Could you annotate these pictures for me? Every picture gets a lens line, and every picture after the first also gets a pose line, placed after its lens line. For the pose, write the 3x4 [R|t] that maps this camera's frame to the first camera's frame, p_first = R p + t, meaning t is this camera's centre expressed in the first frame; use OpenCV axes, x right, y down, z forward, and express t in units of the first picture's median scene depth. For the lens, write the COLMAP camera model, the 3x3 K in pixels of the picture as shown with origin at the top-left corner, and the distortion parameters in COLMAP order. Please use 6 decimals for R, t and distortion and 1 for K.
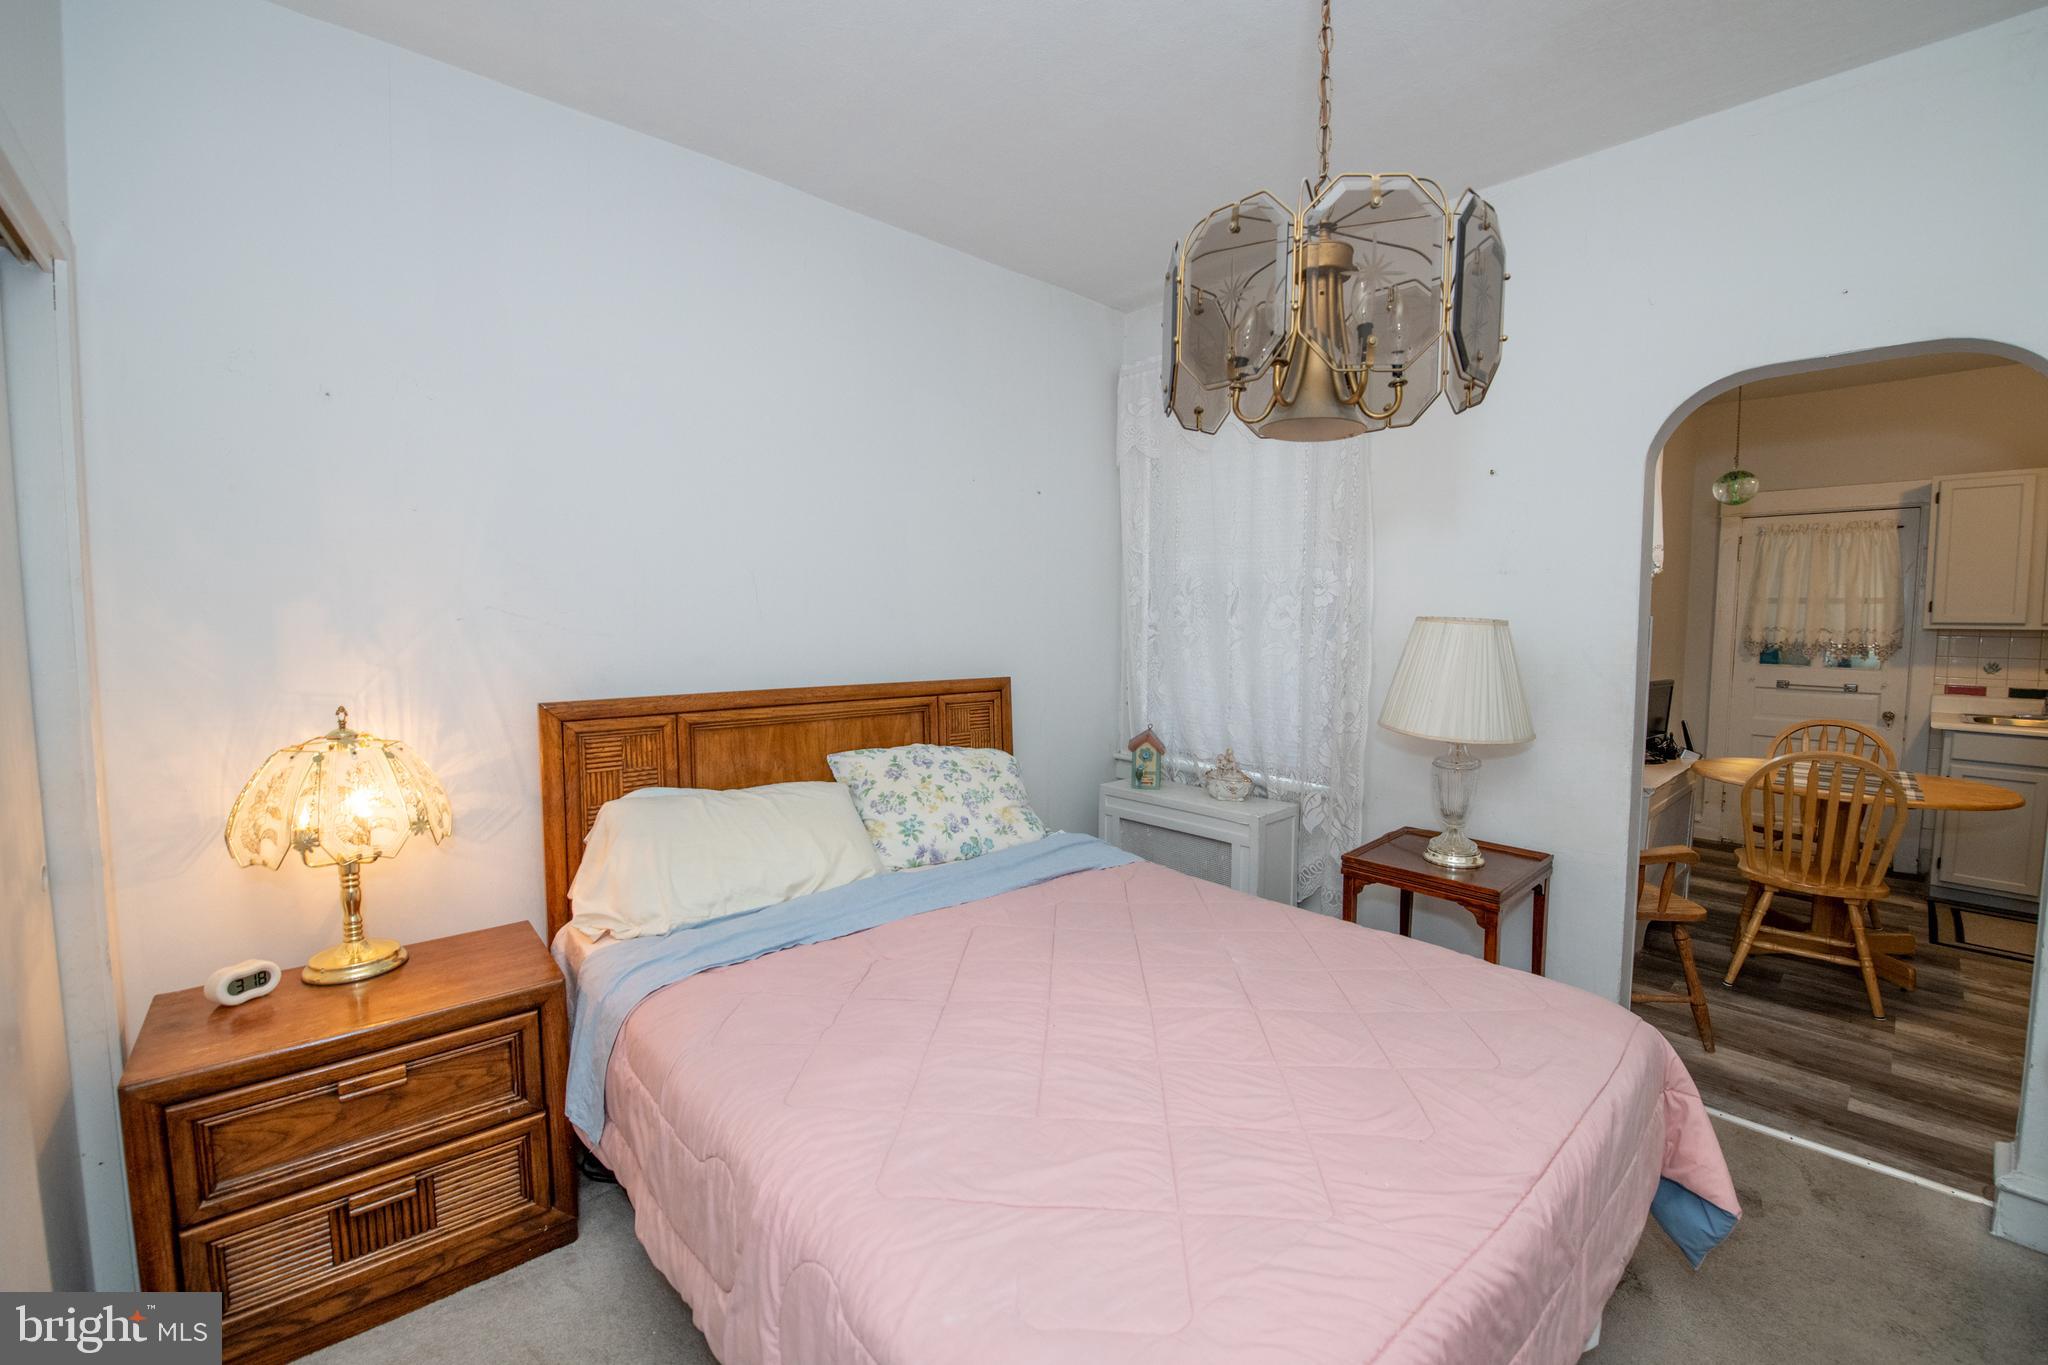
lens RADIAL K [[835.6, 0, 1028.7], [0, 835.6, 670.0], [0, 0, 1]] dist [-0.021568, -0.001331]
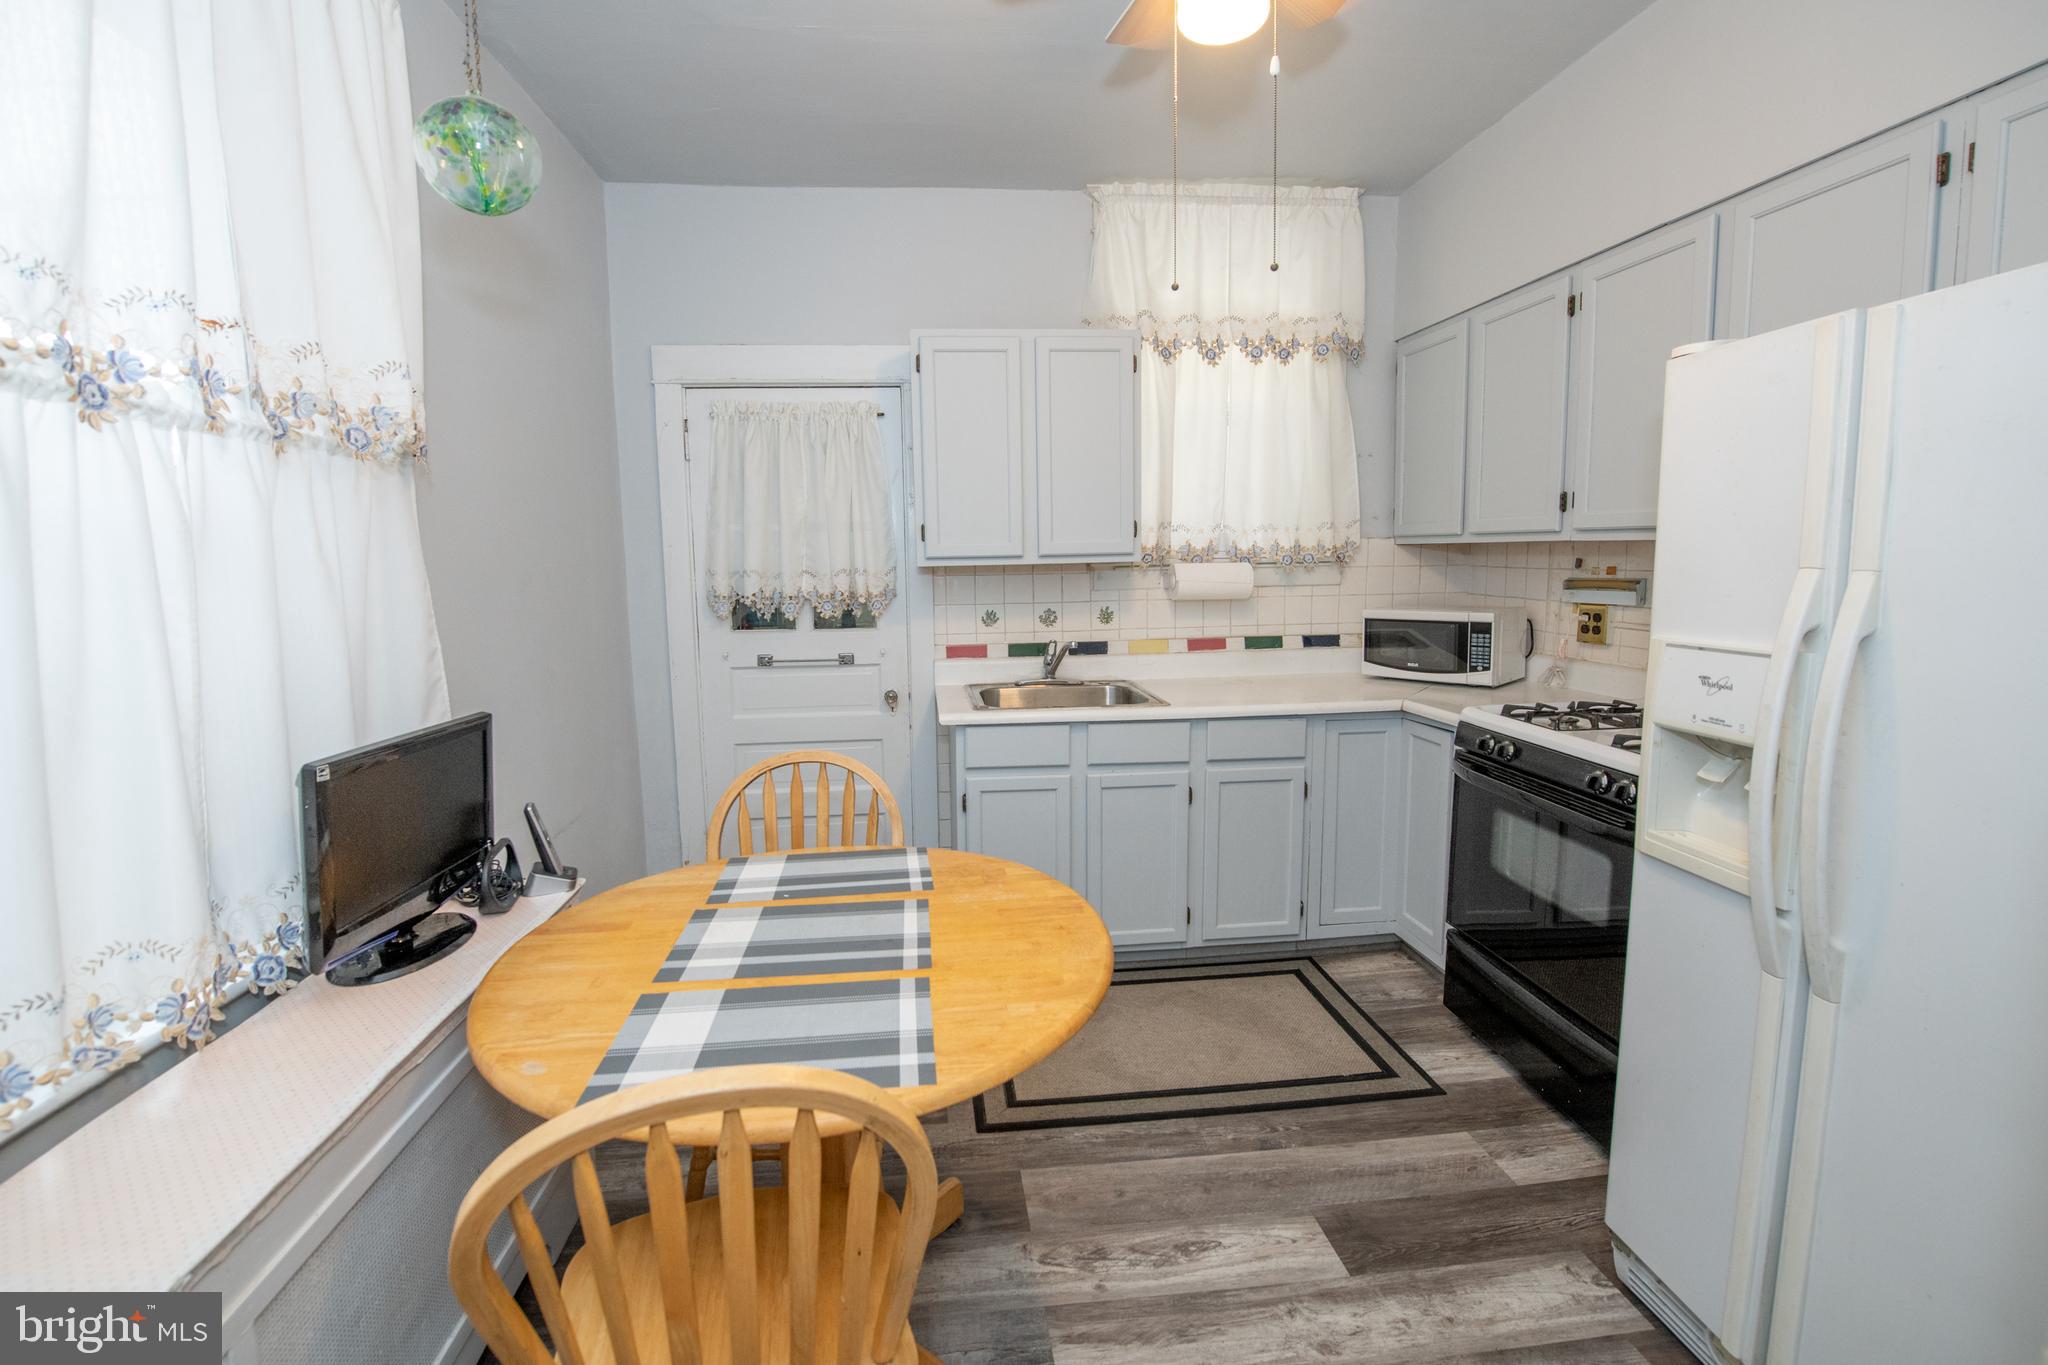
lens RADIAL K [[870.1, 0, 995.8], [0, 870.1, 659.5], [0, 0, 1]] dist [-0.019709, -0.001112]
pose [[0.600787, -0.110486, 0.791737, 1.340116], [0.075061, 0.993824, 0.081729, -0.067266], [-0.795877, 0.010327, 0.605370, 1.223698]]
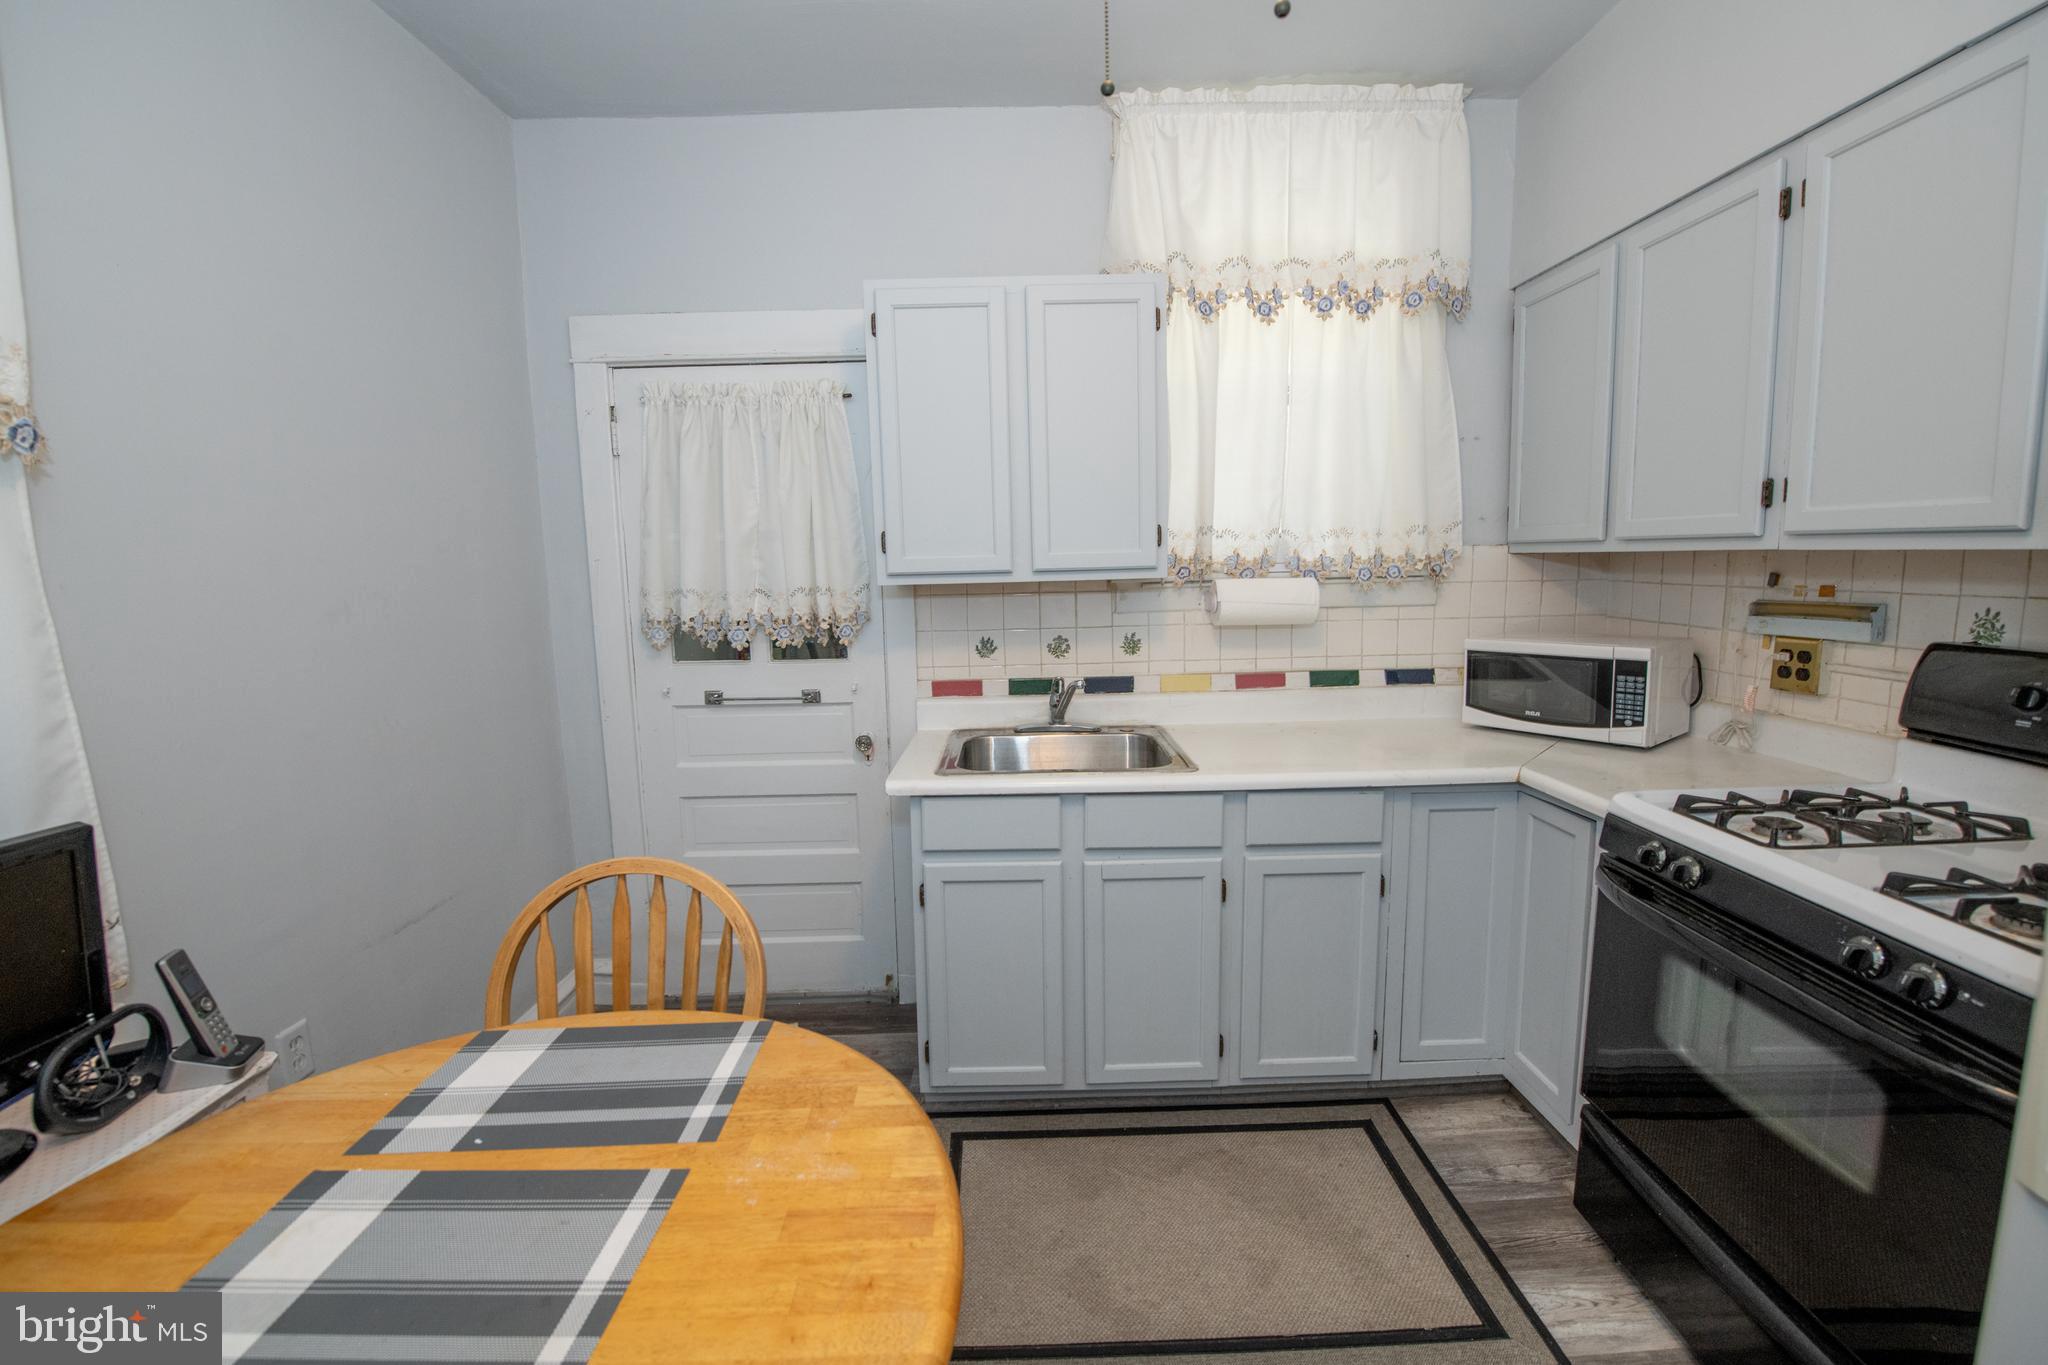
lens RADIAL K [[835.6, 0, 1028.7], [0, 835.6, 670.0], [0, 0, 1]] dist [-0.021568, -0.001331]
pose [[0.664799, -0.115357, 0.738061, 1.784231], [0.076172, 0.993323, 0.086643, -0.083912], [-0.743128, -0.001381, 0.669148, 1.335416]]
